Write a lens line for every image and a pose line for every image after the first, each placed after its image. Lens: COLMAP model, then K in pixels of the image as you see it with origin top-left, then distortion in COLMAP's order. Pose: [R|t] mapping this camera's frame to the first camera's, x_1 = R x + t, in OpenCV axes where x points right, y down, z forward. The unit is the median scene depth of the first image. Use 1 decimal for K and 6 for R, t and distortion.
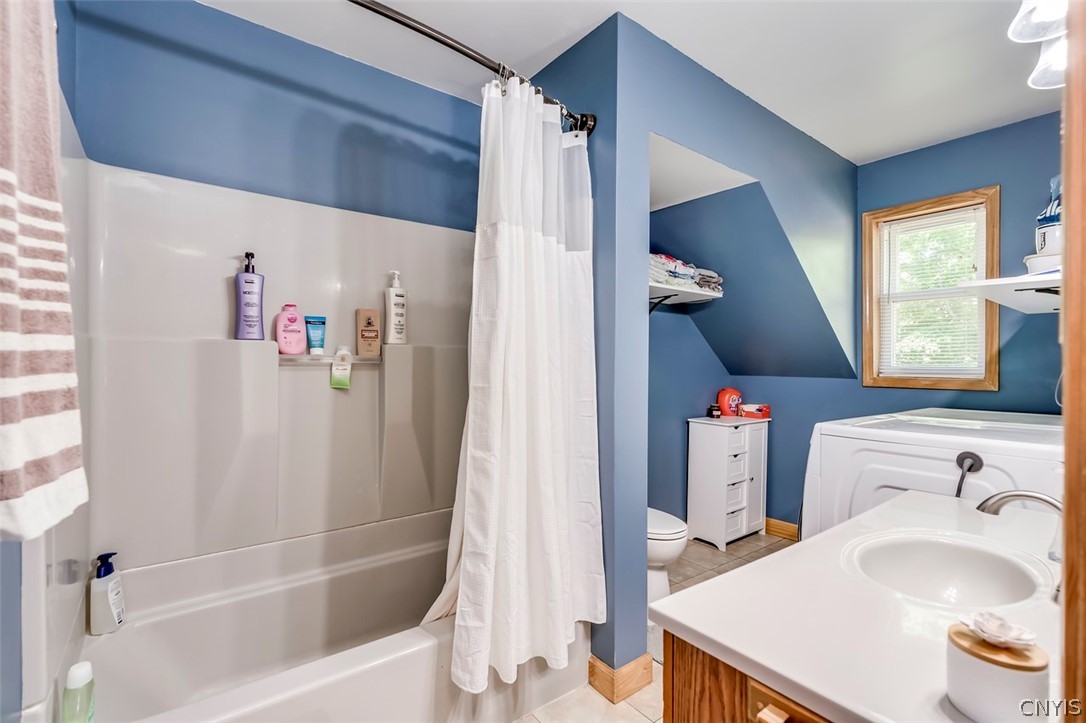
lens RADIAL K [[498.2, 0, 543.6], [0, 498.2, 362.5], [0, 0, 1]] dist [-0.011432, 0.003244]
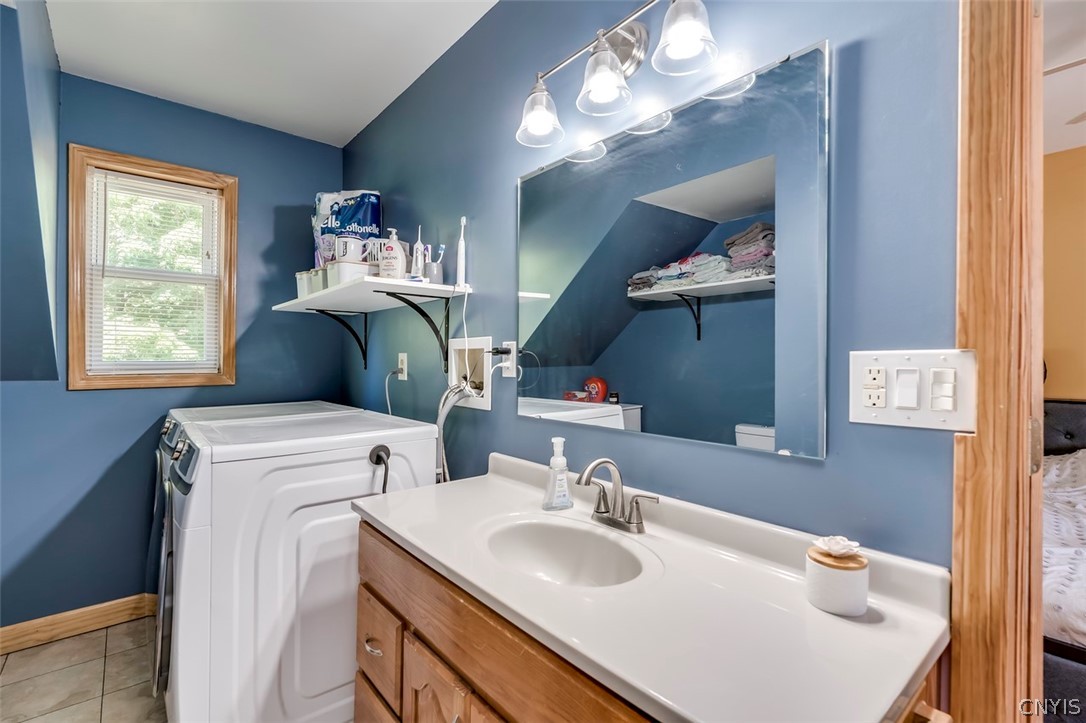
lens RADIAL K [[498.2, 0, 543.1], [0, 498.2, 354.7], [0, 0, 1]] dist [-0.011432, 0.003244]
pose [[-0.052647, -0.001898, 0.998611, -0.103941], [0.000105, 0.999998, 0.001907, -0.004255], [-0.998613, 0.000206, -0.052646, 0.428376]]
